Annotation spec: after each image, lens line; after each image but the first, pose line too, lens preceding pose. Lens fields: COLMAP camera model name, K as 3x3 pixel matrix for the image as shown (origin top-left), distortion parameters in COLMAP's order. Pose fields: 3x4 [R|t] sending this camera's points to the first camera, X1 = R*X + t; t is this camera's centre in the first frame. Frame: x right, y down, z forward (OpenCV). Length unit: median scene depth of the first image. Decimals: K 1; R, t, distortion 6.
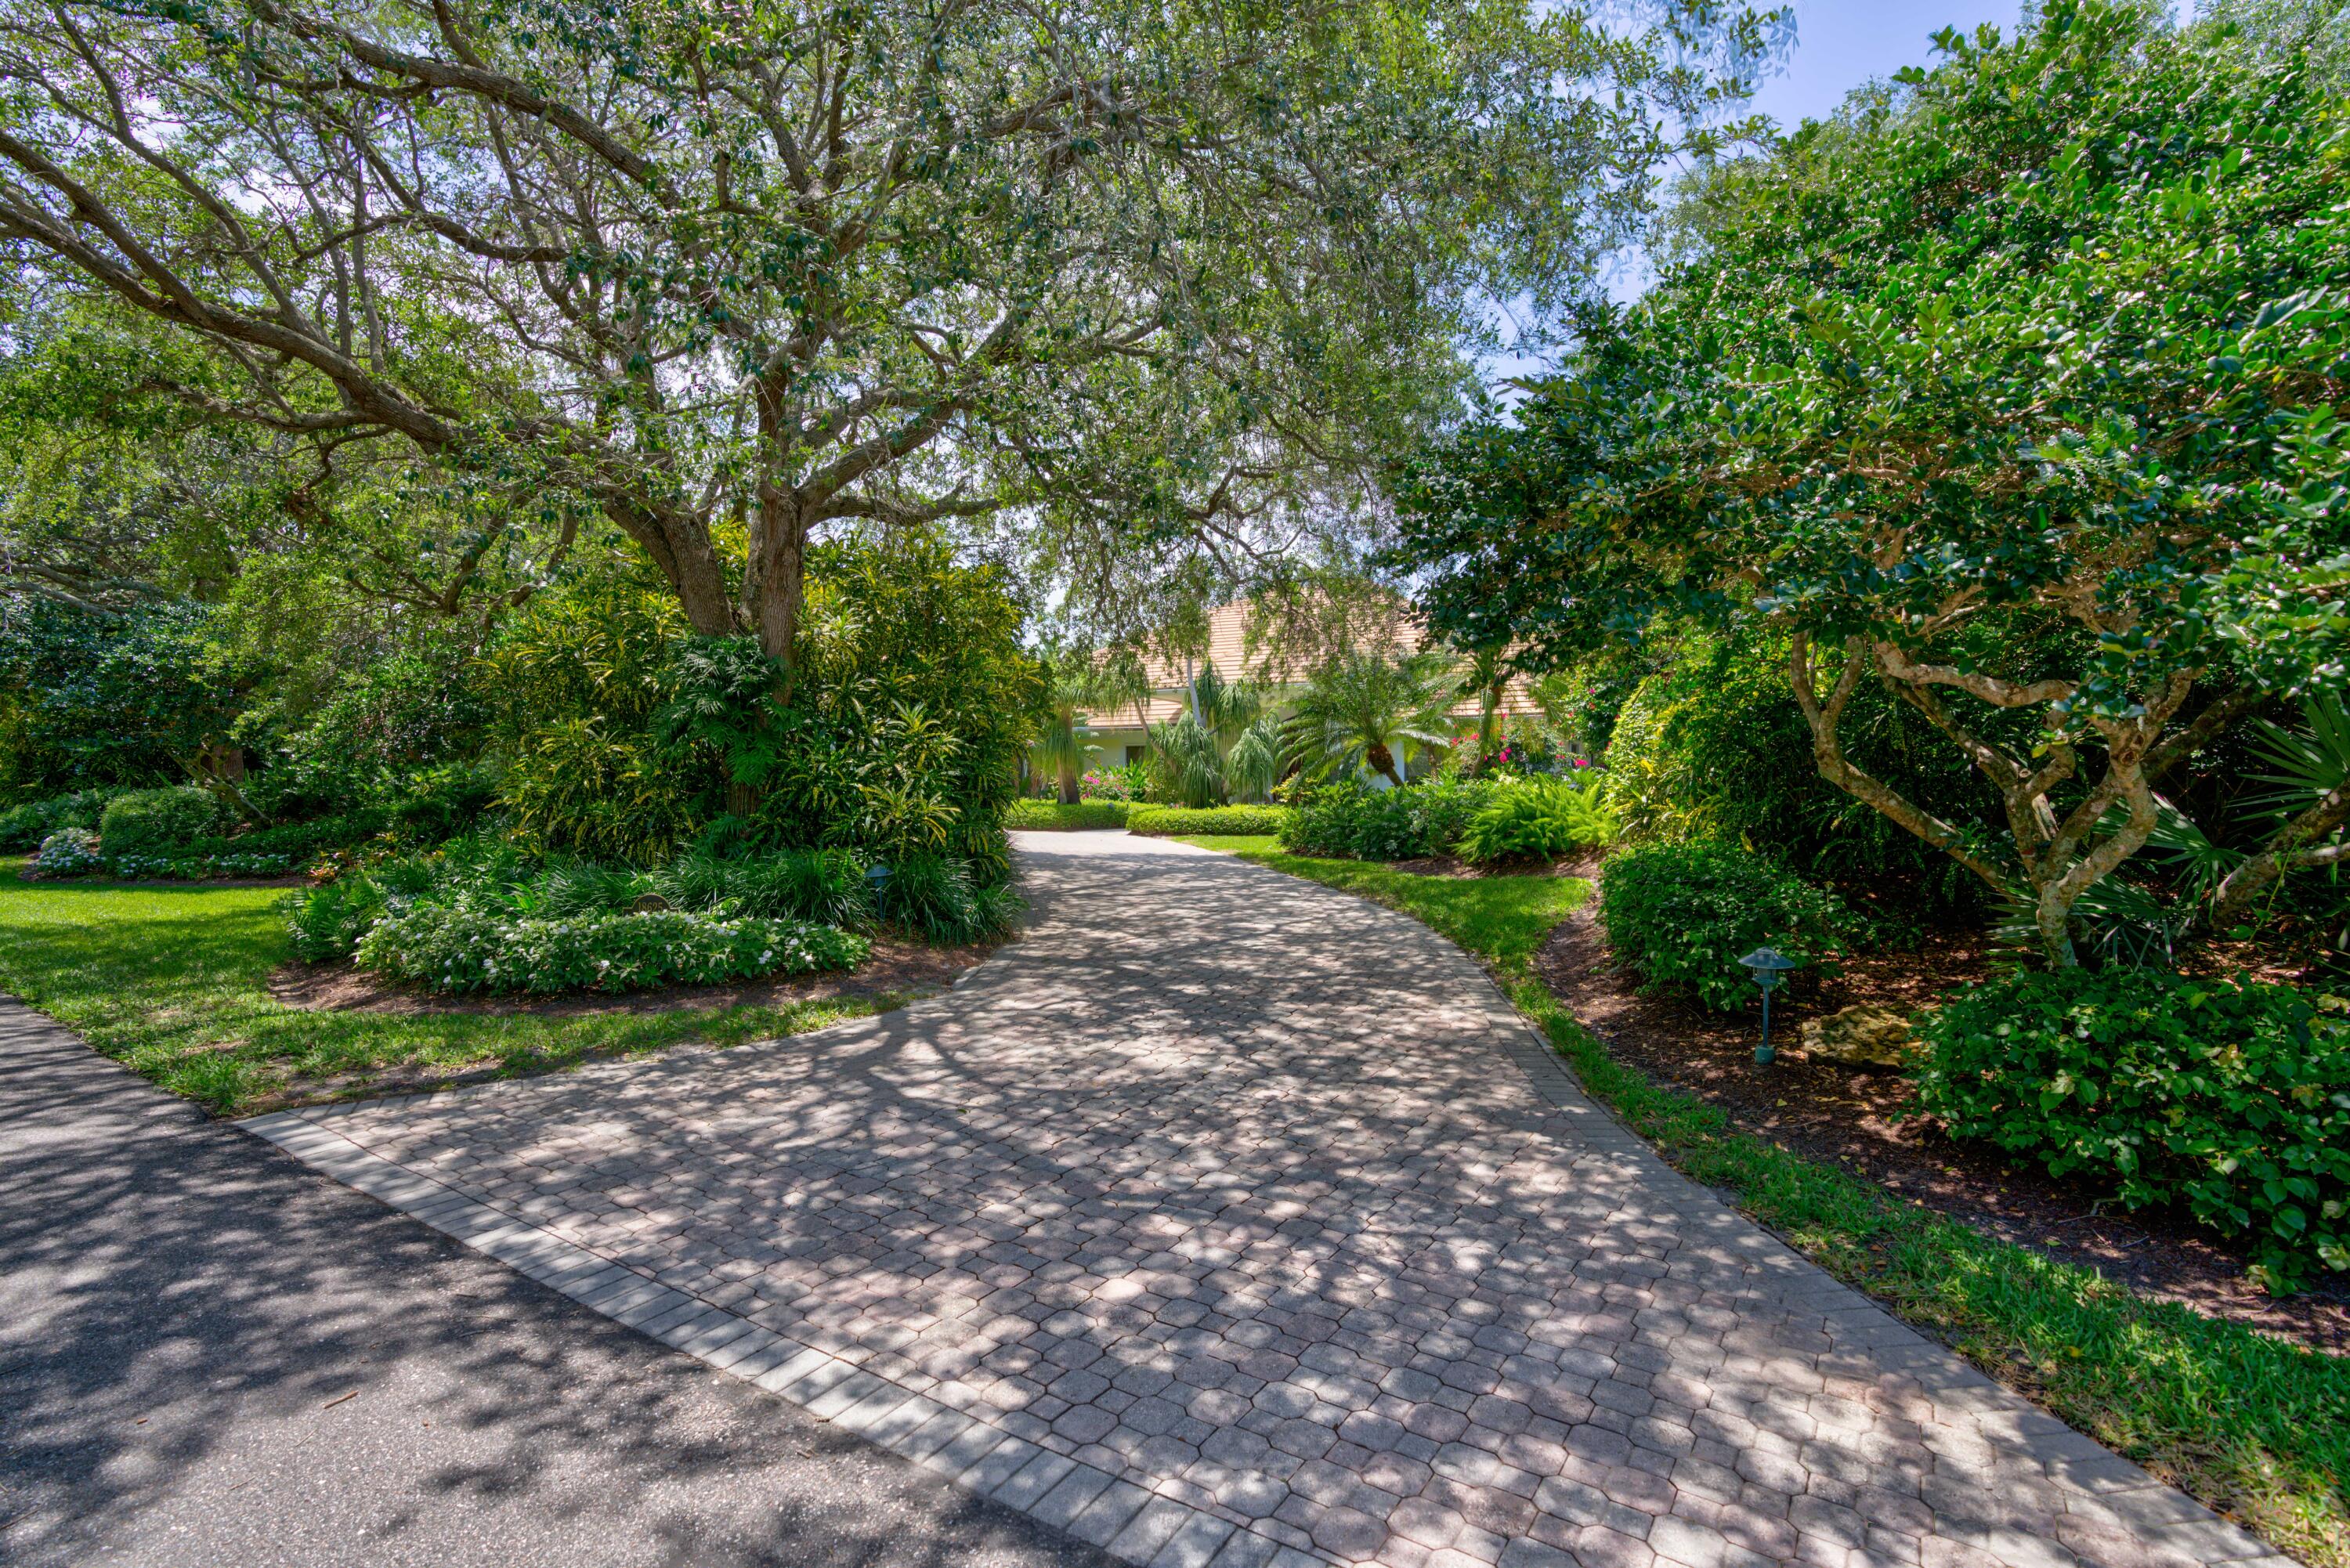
lens RADIAL K [[1050.8, 0, 1175.0], [0, 1050.8, 784.0], [0, 0, 1]] dist [-0.068455, 0.023326]
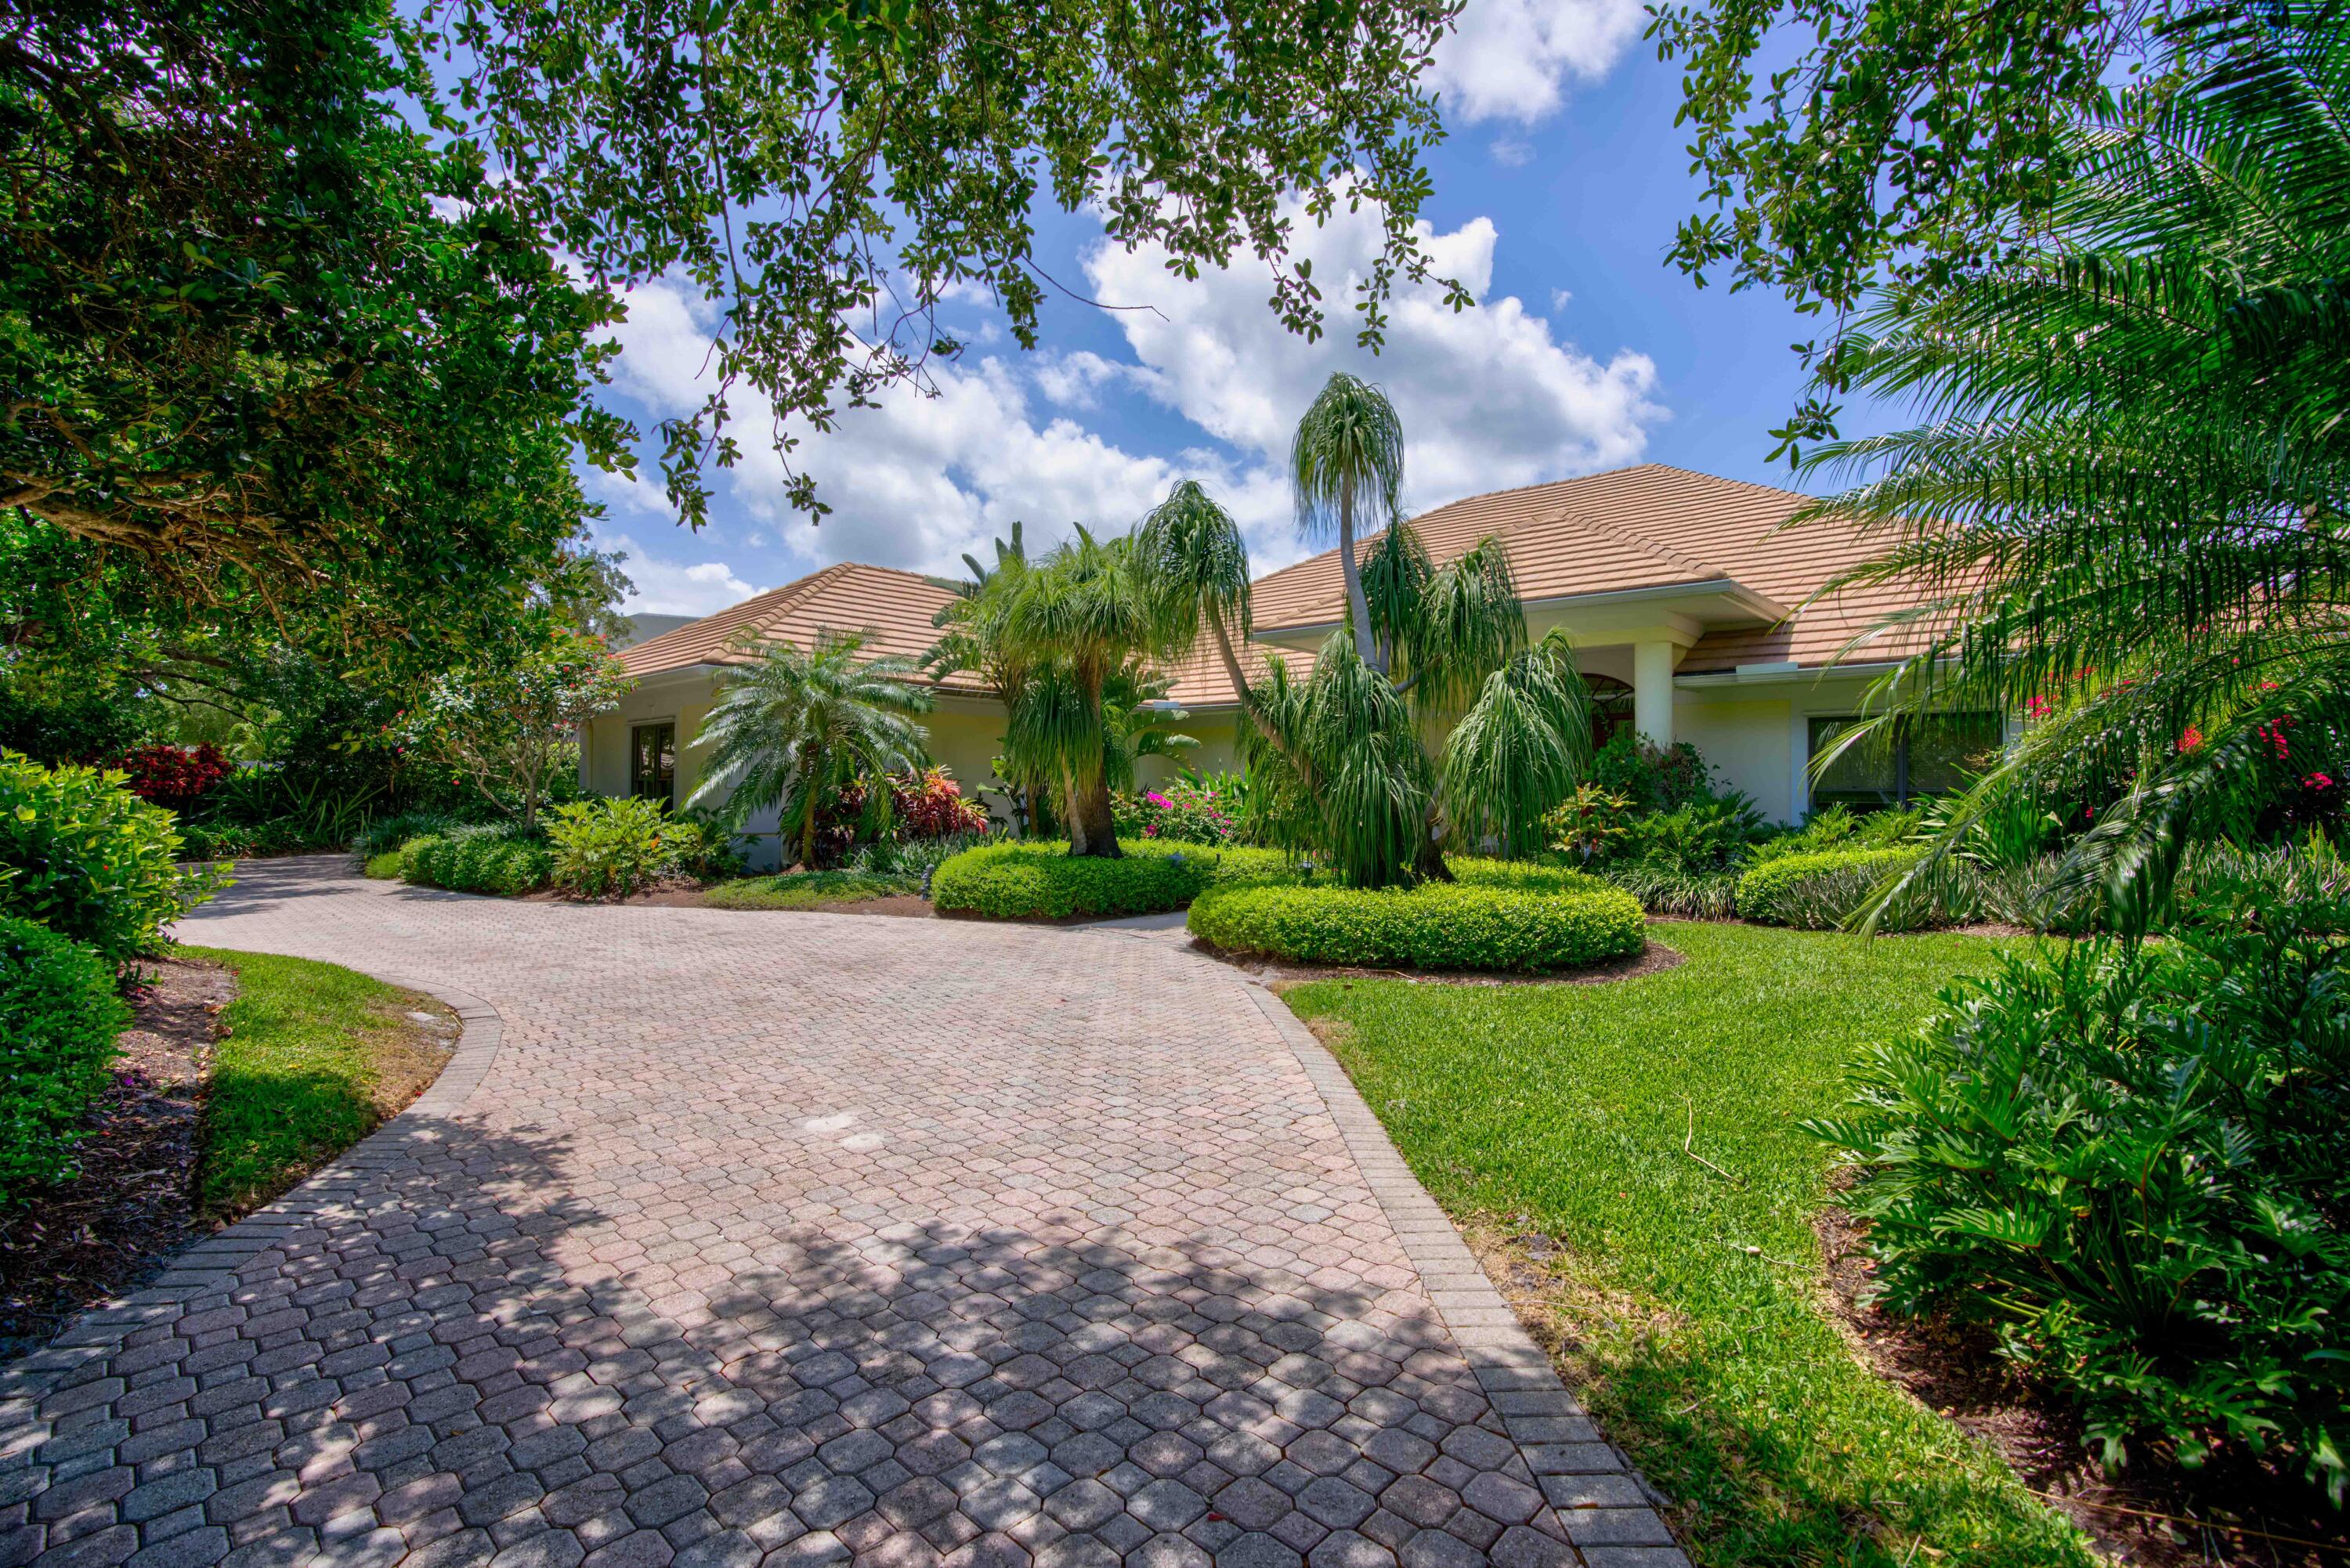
lens RADIAL K [[1050.8, 0, 1175.0], [0, 1050.8, 784.0], [0, 0, 1]] dist [-0.068455, 0.023326]
pose [[0.986627, -0.004657, -0.162926, 0.014573], [0.002884, 0.999934, -0.011117, -0.008774], [0.162967, 0.010498, 0.986576, 0.607950]]
